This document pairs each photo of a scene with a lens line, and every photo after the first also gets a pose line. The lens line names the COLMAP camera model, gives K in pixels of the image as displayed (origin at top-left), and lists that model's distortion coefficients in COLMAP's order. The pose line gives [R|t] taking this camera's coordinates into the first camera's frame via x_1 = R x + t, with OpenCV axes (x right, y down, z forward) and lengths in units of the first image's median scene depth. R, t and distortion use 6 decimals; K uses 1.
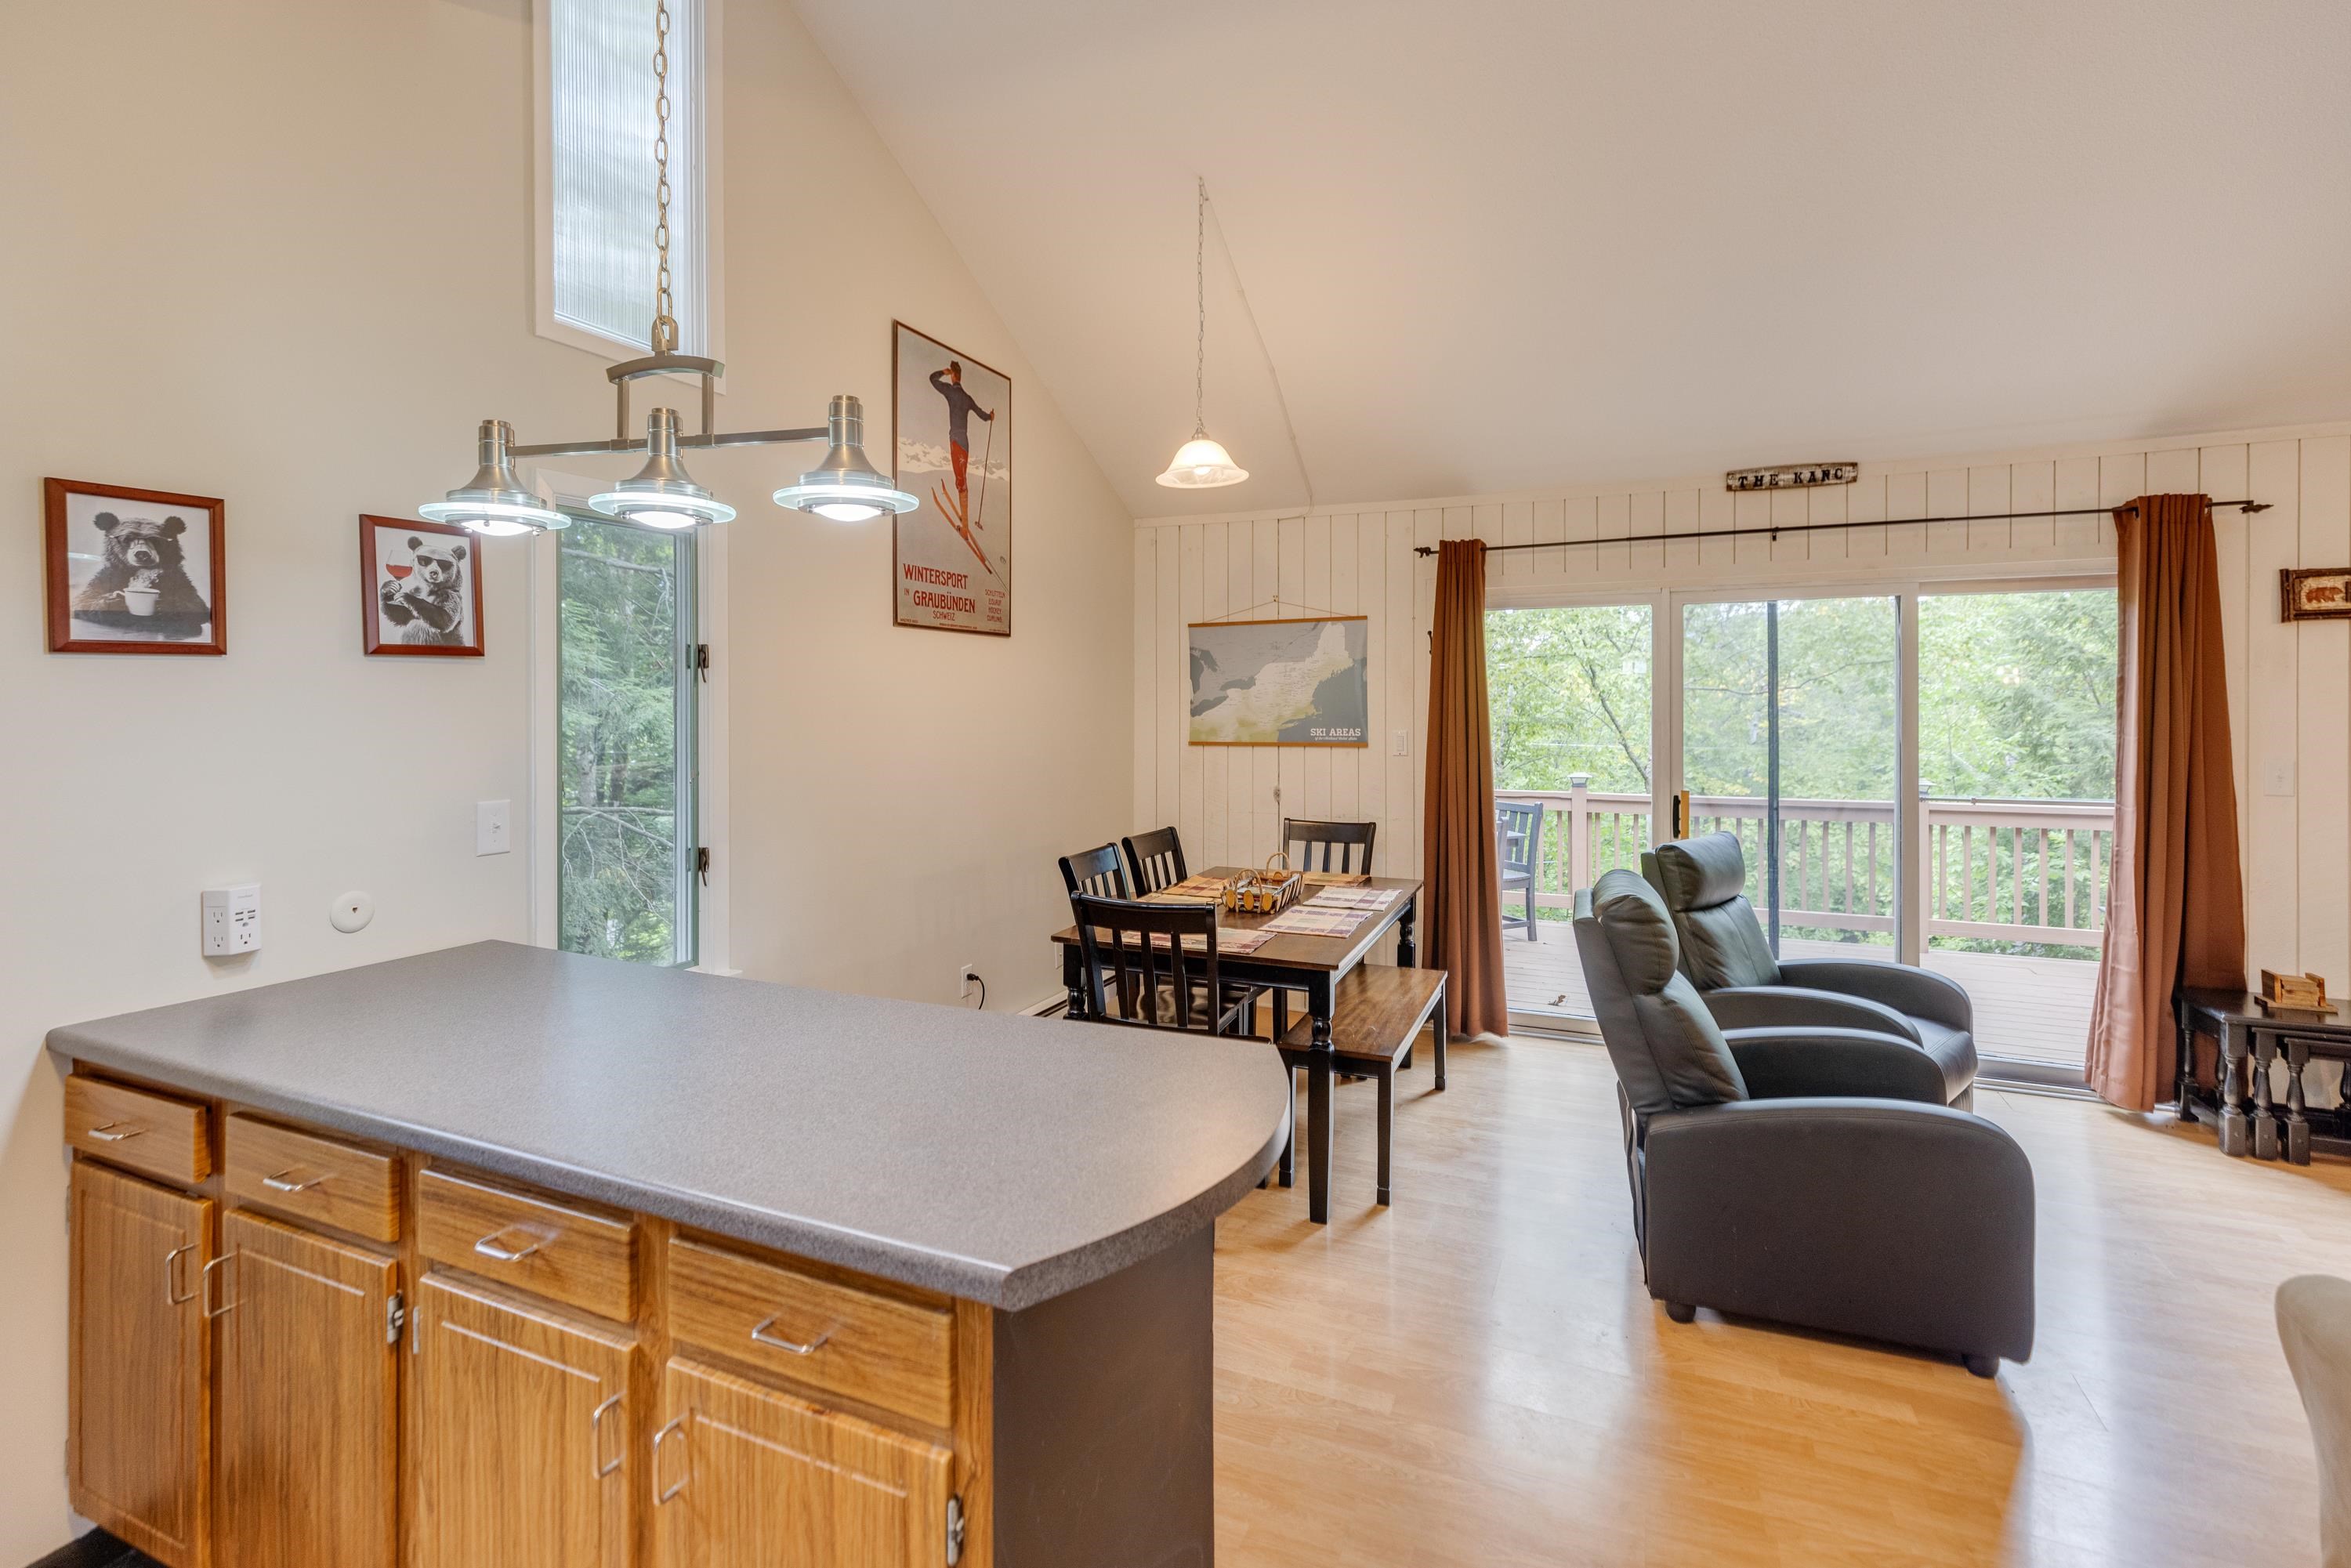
lens RADIAL K [[1084.0, 0, 1176.6], [0, 1084.0, 699.1], [0, 0, 1]] dist [0.005215, 0.001159]
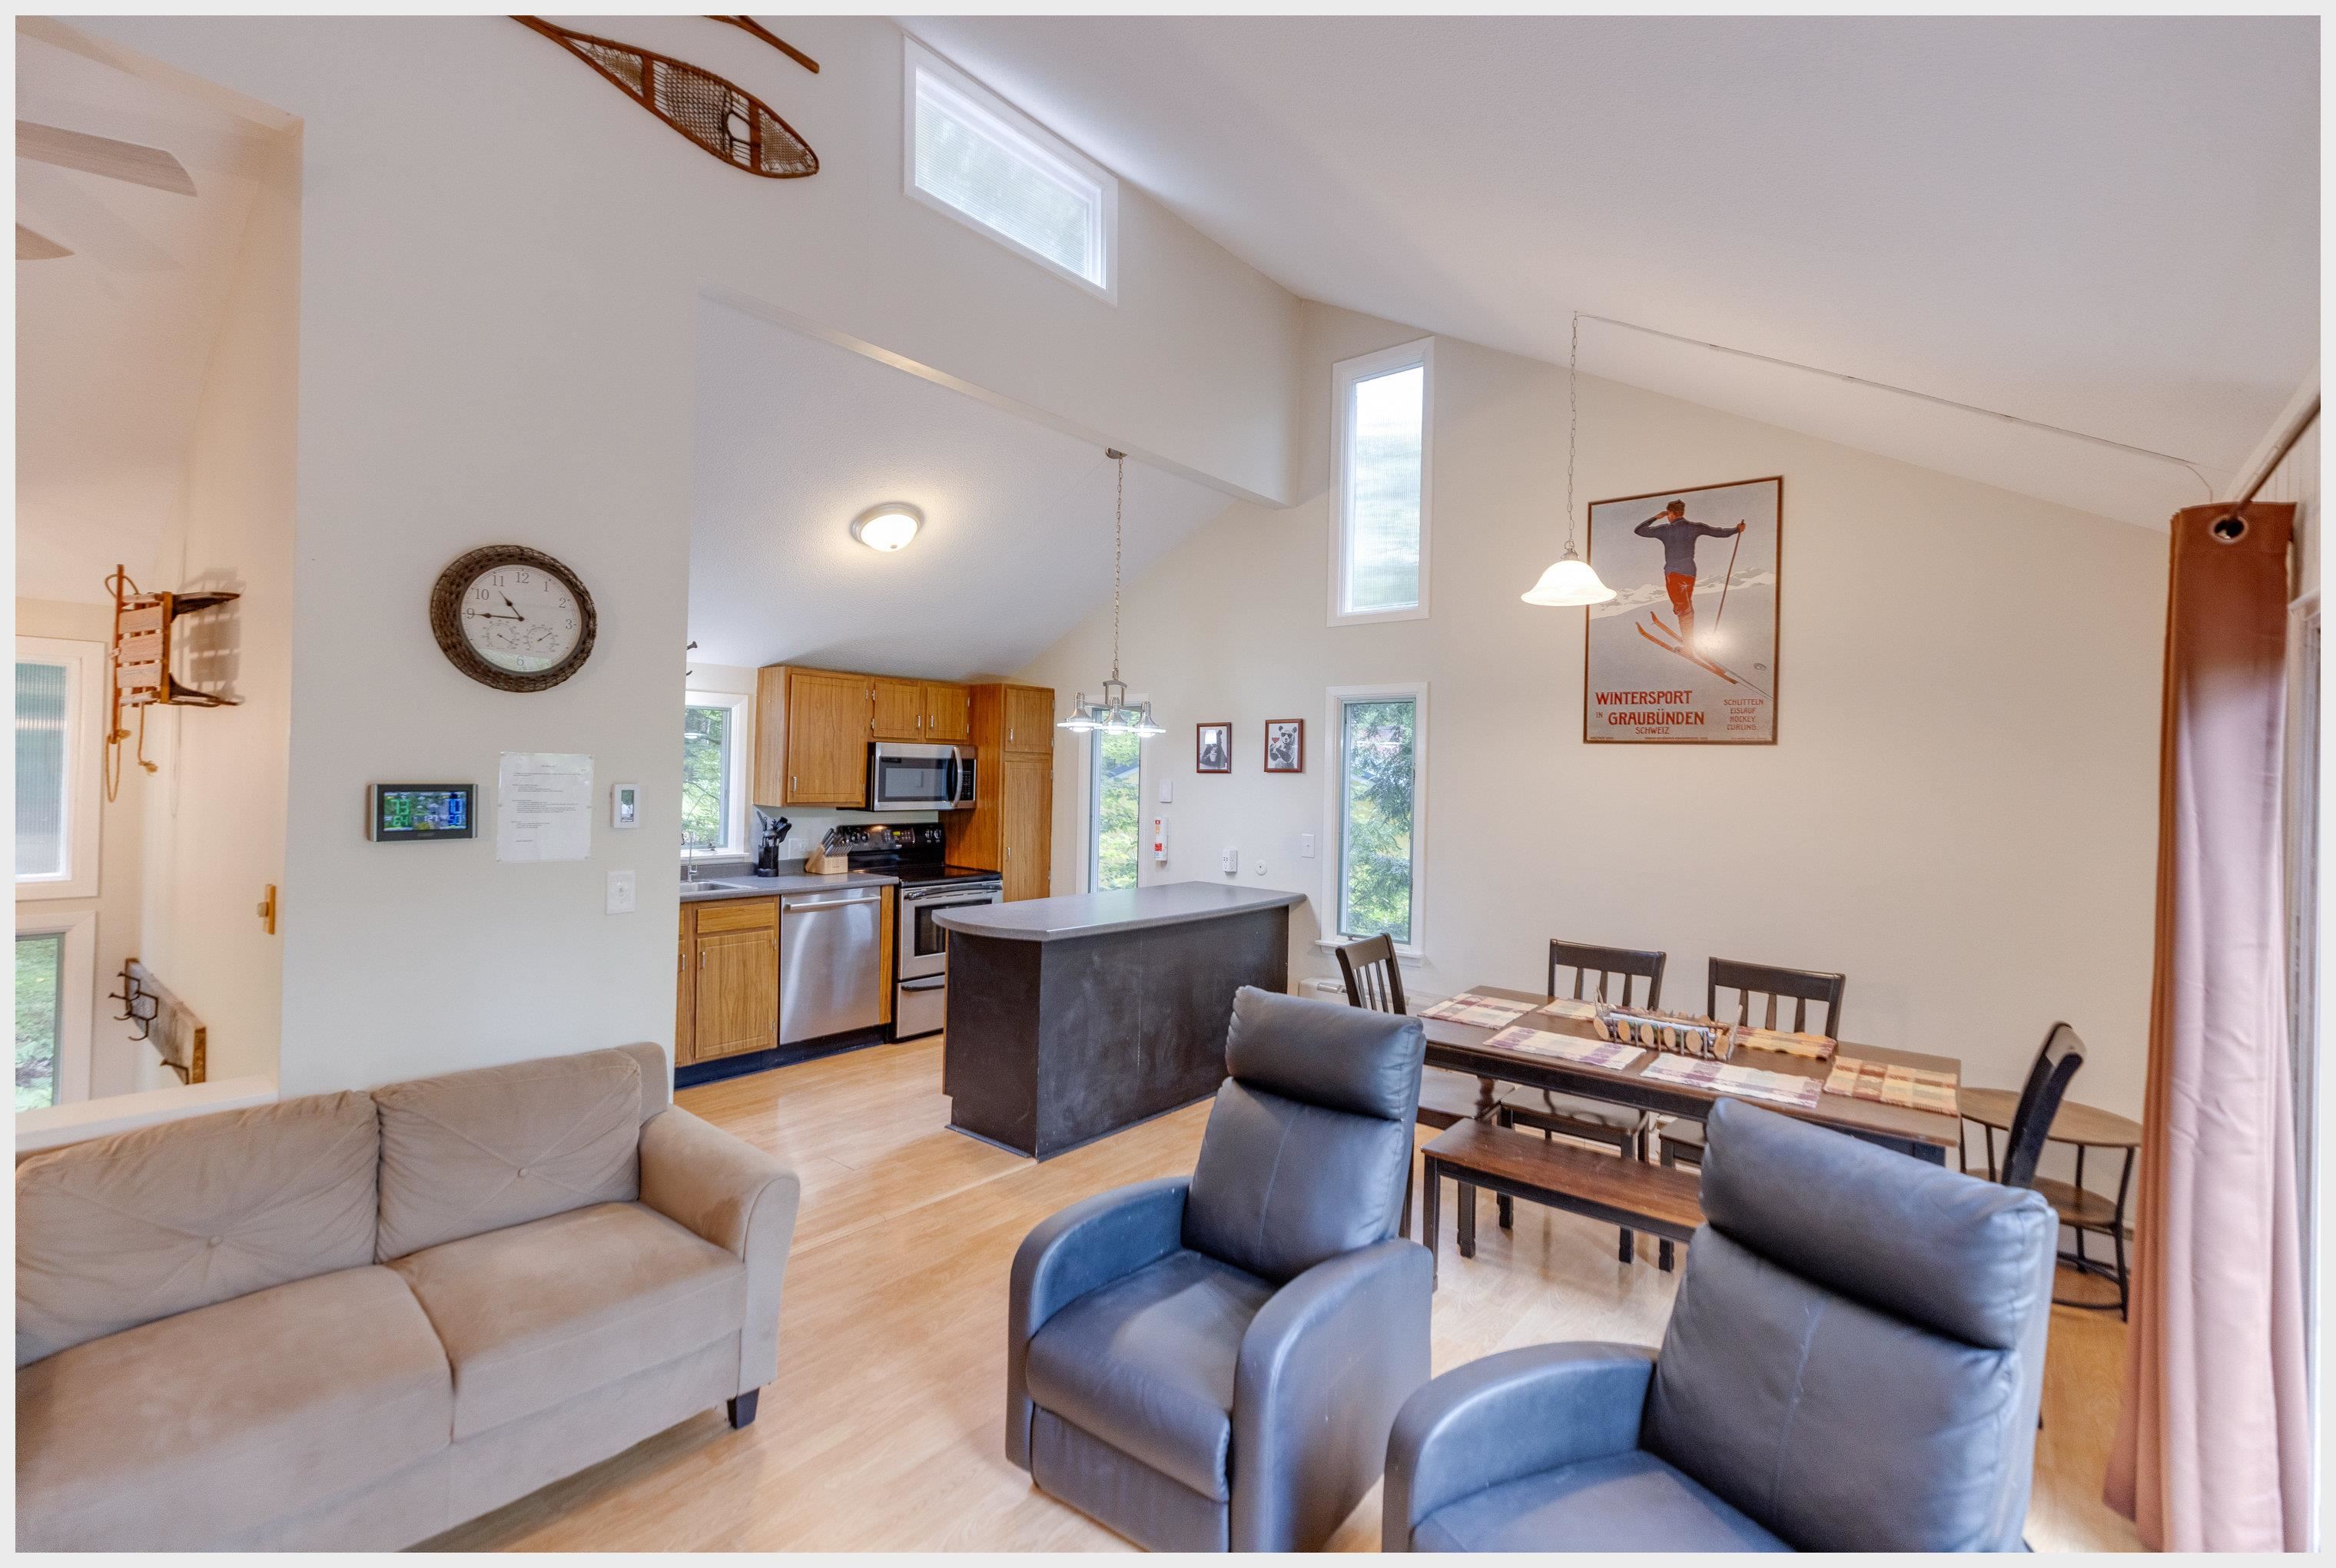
lens RADIAL K [[1018.6, 0, 1170.1], [0, 1018.6, 766.5], [0, 0, 1]] dist [0.005654, 0.000196]
pose [[-0.264890, -0.008459, -0.964241, 0.953287], [-0.023598, 0.999719, -0.002288, -0.024520], [0.963990, 0.022148, -0.265016, 0.794380]]
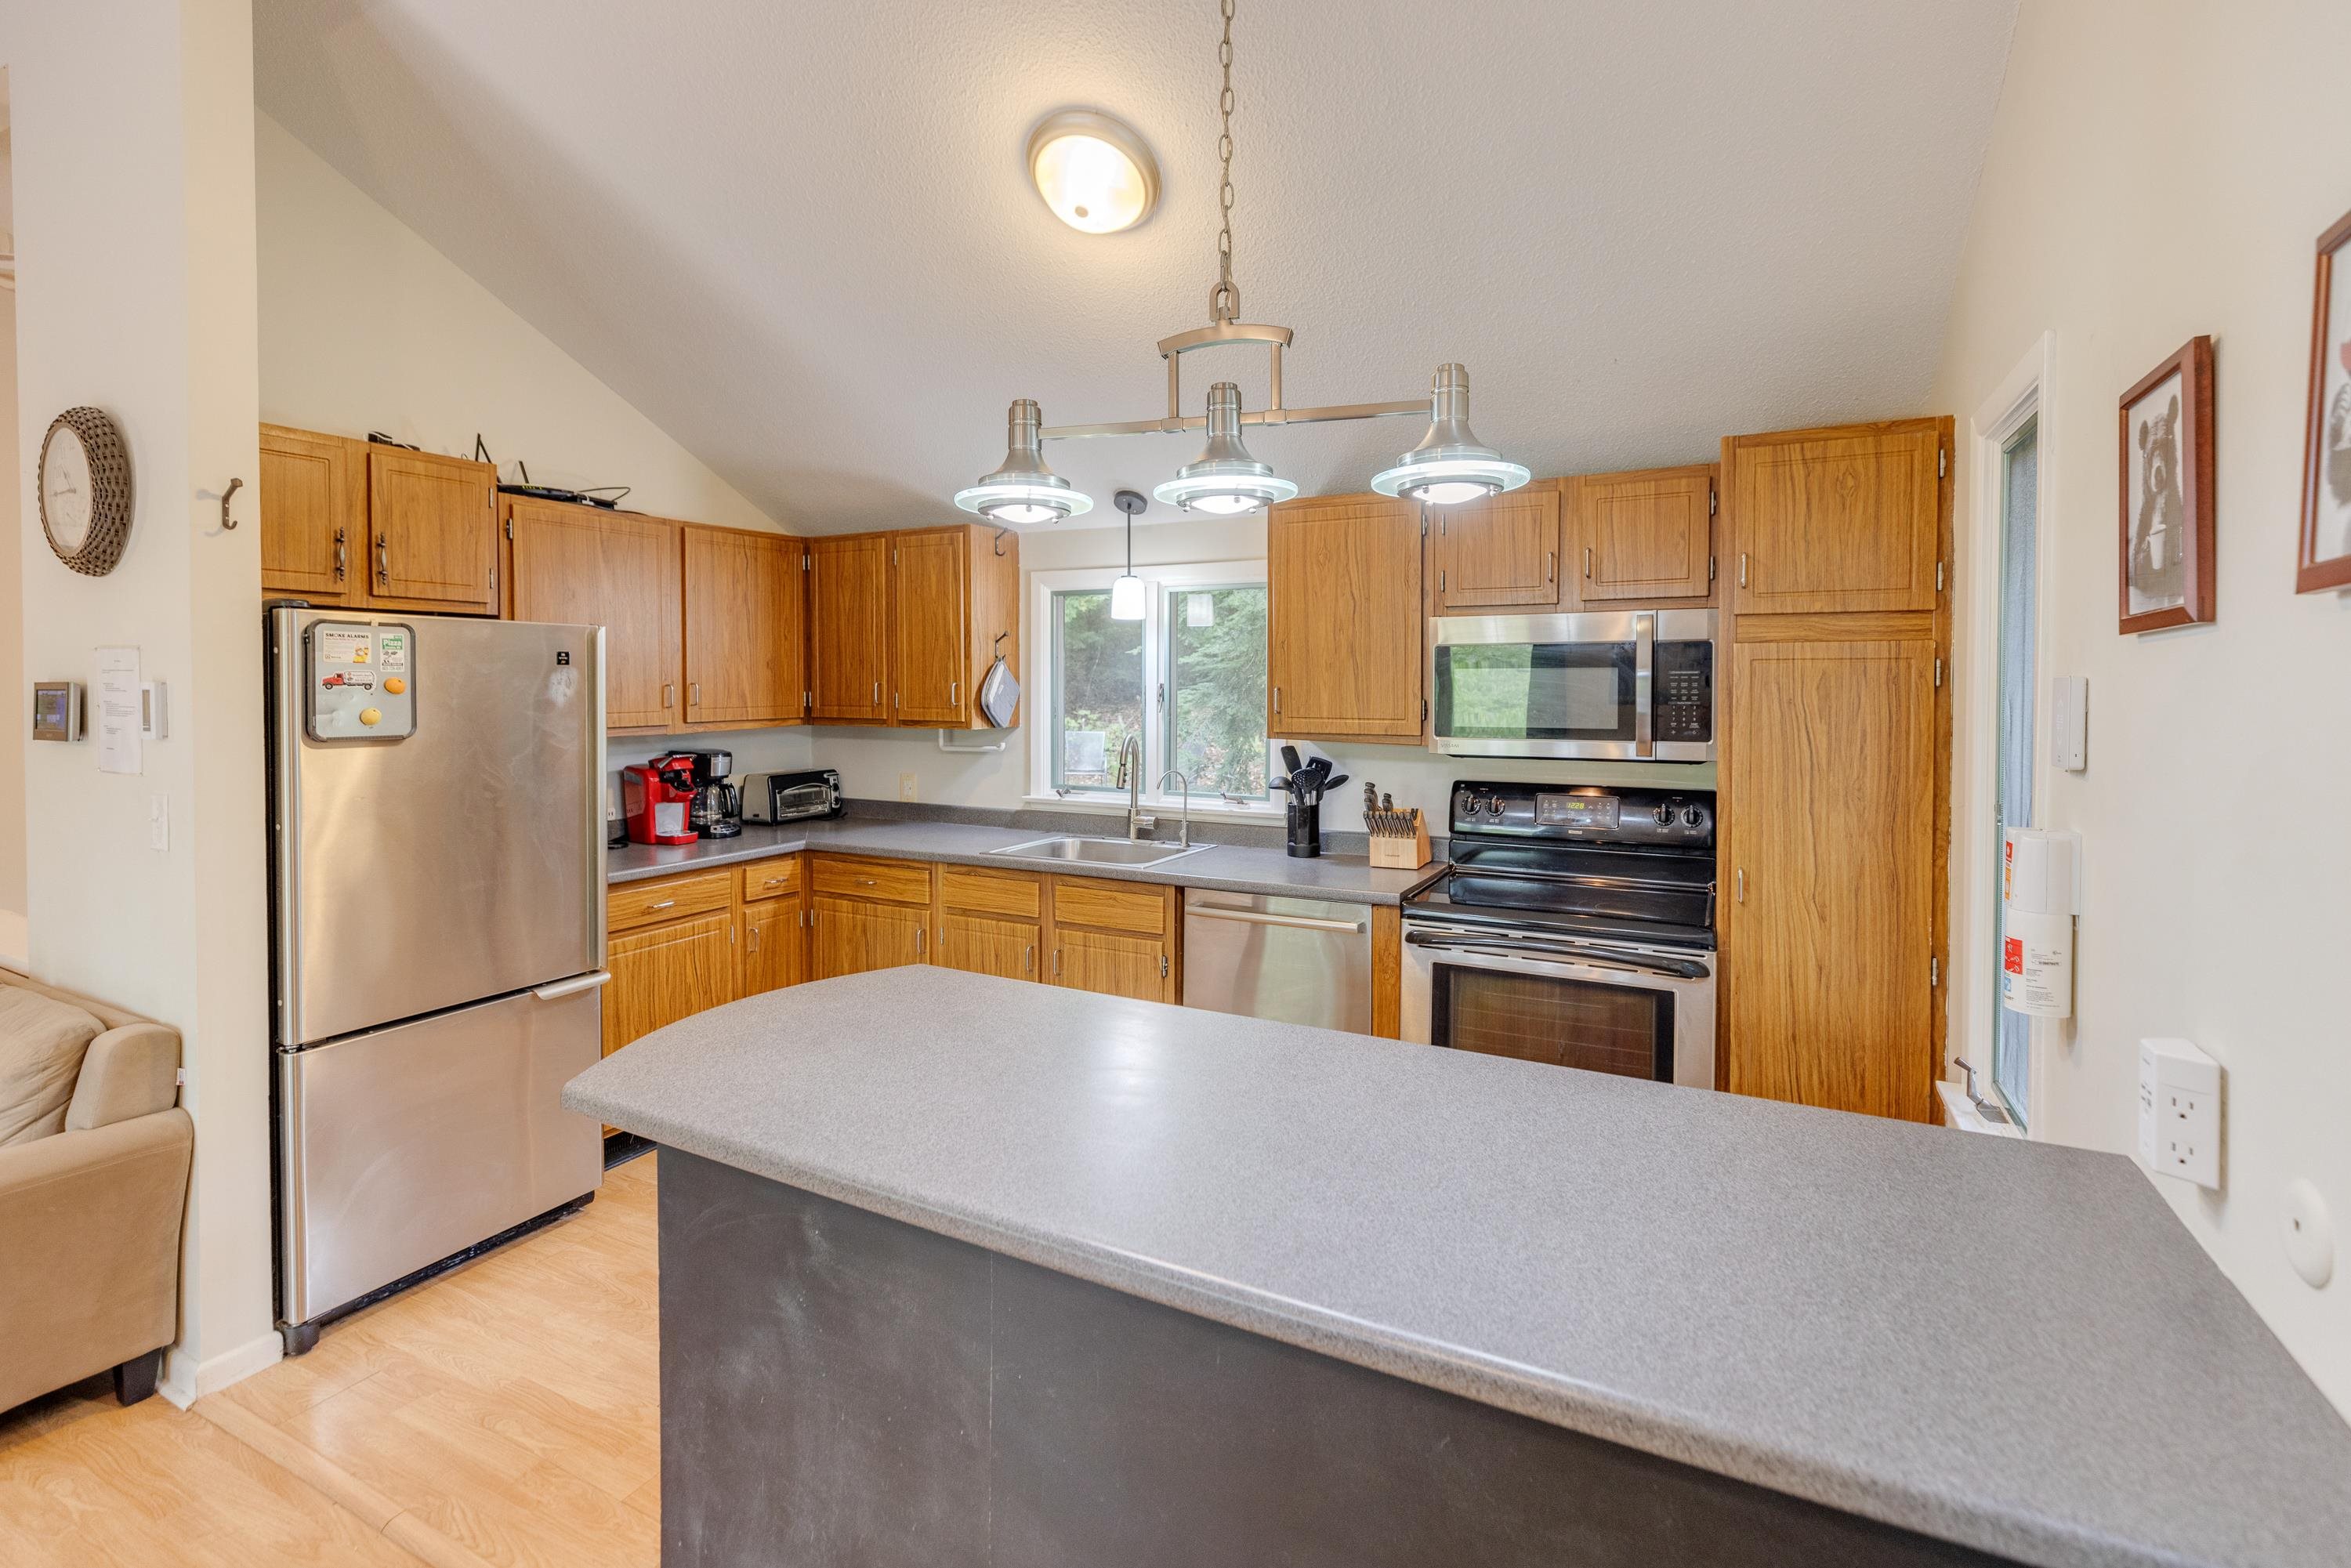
lens RADIAL K [[1084.0, 0, 1164.2], [0, 1084.0, 710.5], [0, 0, 1]] dist [0.005215, 0.001159]
pose [[-0.997036, 0.000560, 0.076937, -0.193737], [0.002383, 0.999719, 0.023603, -0.004543], [-0.076902, 0.023716, -0.996757, 0.783183]]
